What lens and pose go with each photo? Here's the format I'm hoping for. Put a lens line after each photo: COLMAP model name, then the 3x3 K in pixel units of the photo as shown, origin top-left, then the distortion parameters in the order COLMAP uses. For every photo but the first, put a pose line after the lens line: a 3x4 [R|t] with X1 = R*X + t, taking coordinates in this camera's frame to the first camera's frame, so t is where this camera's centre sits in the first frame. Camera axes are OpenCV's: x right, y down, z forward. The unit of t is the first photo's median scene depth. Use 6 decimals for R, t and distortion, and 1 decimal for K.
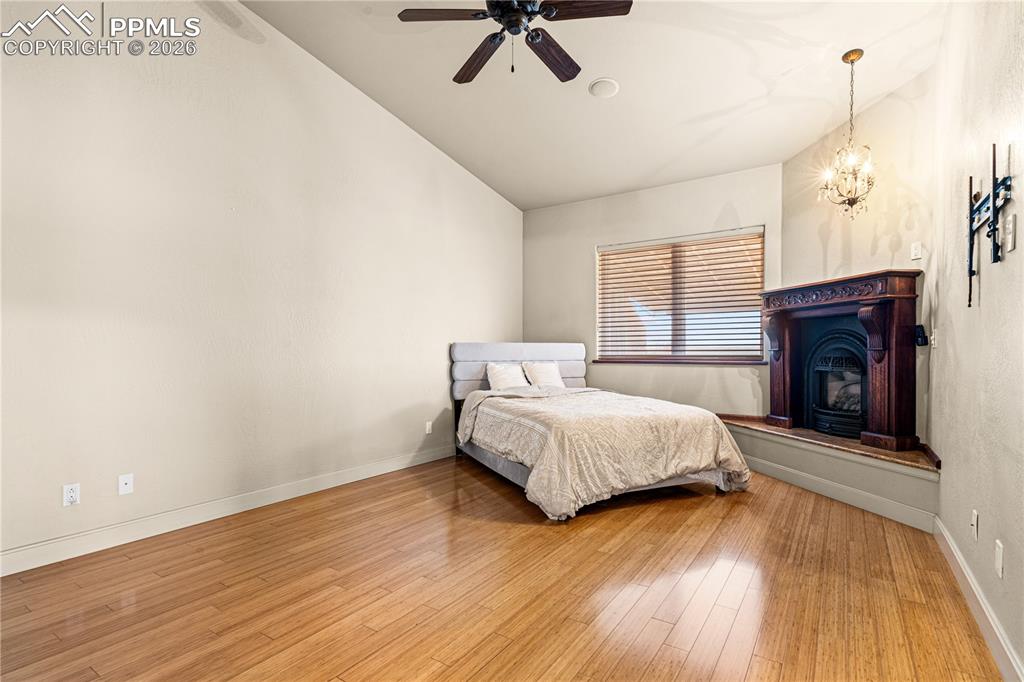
lens RADIAL K [[487.1, 0, 510.2], [0, 487.1, 350.4], [0, 0, 1]] dist [0.001851, 0.001109]
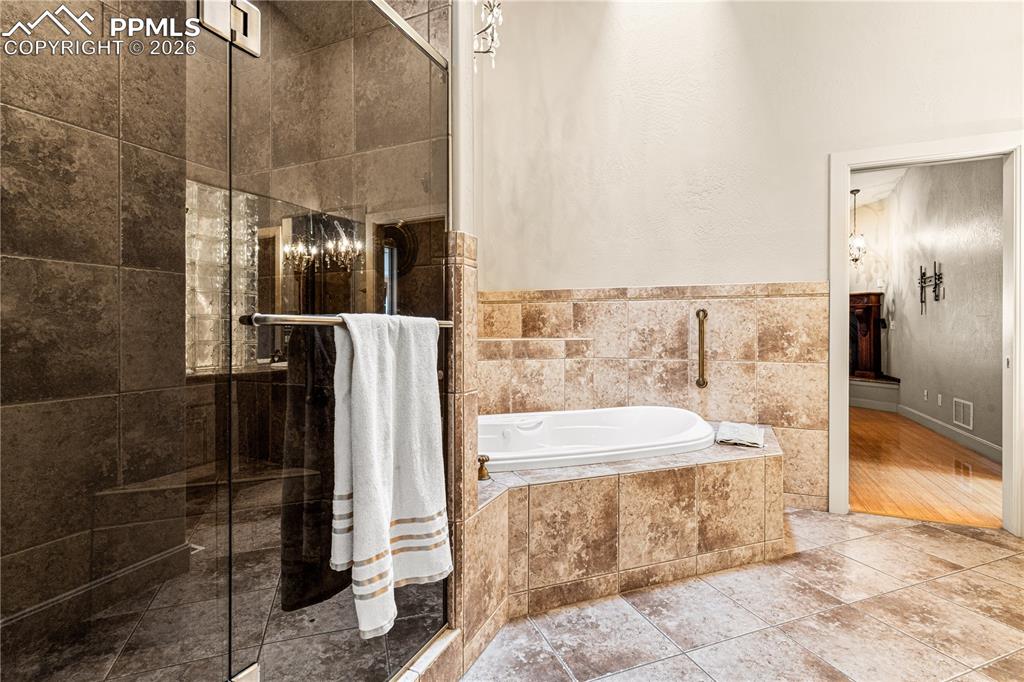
lens RADIAL K [[487.1, 0, 510.2], [0, 487.1, 350.4], [0, 0, 1]] dist [0.001851, 0.001109]
pose [[0.983736, -0.025022, 0.177871, -1.105903], [0.020814, 0.999458, 0.025487, -0.002943], [-0.178413, -0.021370, 0.983724, -0.776167]]
